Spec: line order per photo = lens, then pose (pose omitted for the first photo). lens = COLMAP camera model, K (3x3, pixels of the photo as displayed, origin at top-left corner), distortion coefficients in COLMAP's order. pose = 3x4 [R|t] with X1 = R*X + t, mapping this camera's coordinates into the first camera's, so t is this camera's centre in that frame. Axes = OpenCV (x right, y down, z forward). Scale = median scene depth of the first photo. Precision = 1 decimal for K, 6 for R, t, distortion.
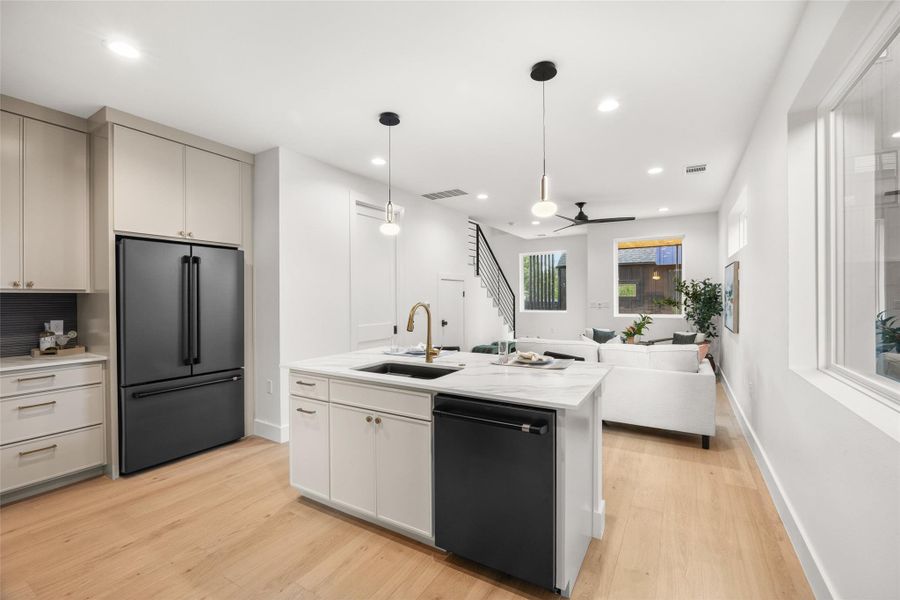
lens RADIAL K [[373.8, 0, 466.2], [0, 373.8, 298.6], [0, 0, 1]] dist [-0.000139, 0.000195]
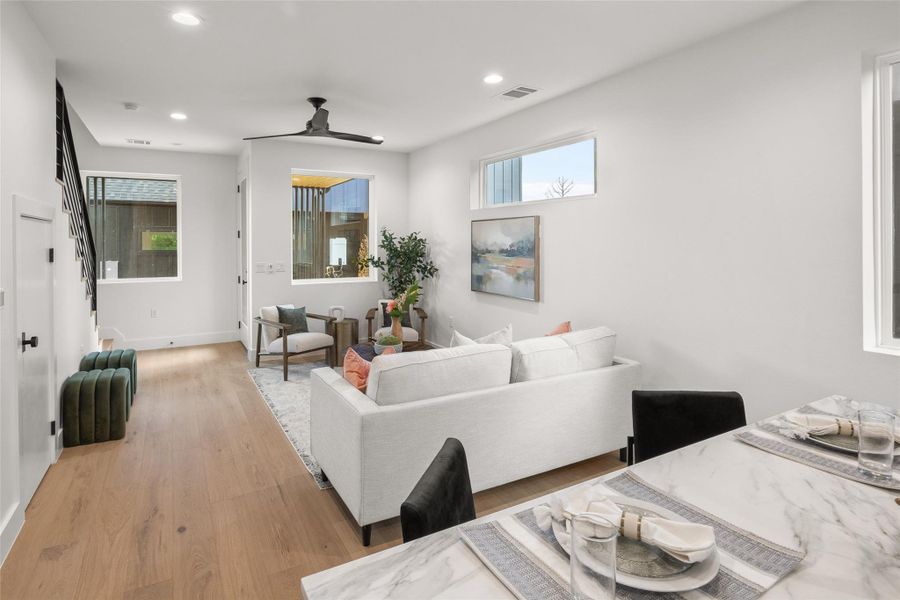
lens RADIAL K [[457.9, 0, 408.5], [0, 457.9, 247.4], [0, 0, 1]] dist [-0.012904, -0.000499]
pose [[0.554832, -0.000380, 0.831963, -0.177640], [0.005591, 0.999979, -0.003271, -0.014924], [-0.831944, 0.006466, 0.554822, 0.394299]]
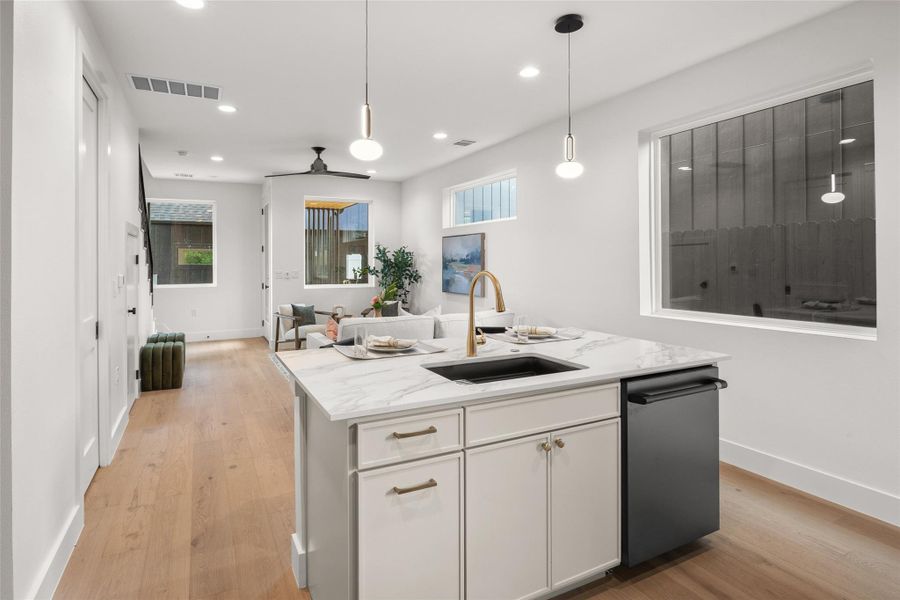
lens RADIAL K [[457.9, 0, 421.6], [0, 457.9, 260.0], [0, 0, 1]] dist [-0.012904, -0.000499]
pose [[0.576206, 0.009048, 0.817255, -0.304056], [0.006176, 0.999862, -0.015424, 0.002035], [-0.817281, 0.013935, 0.576070, 0.208896]]
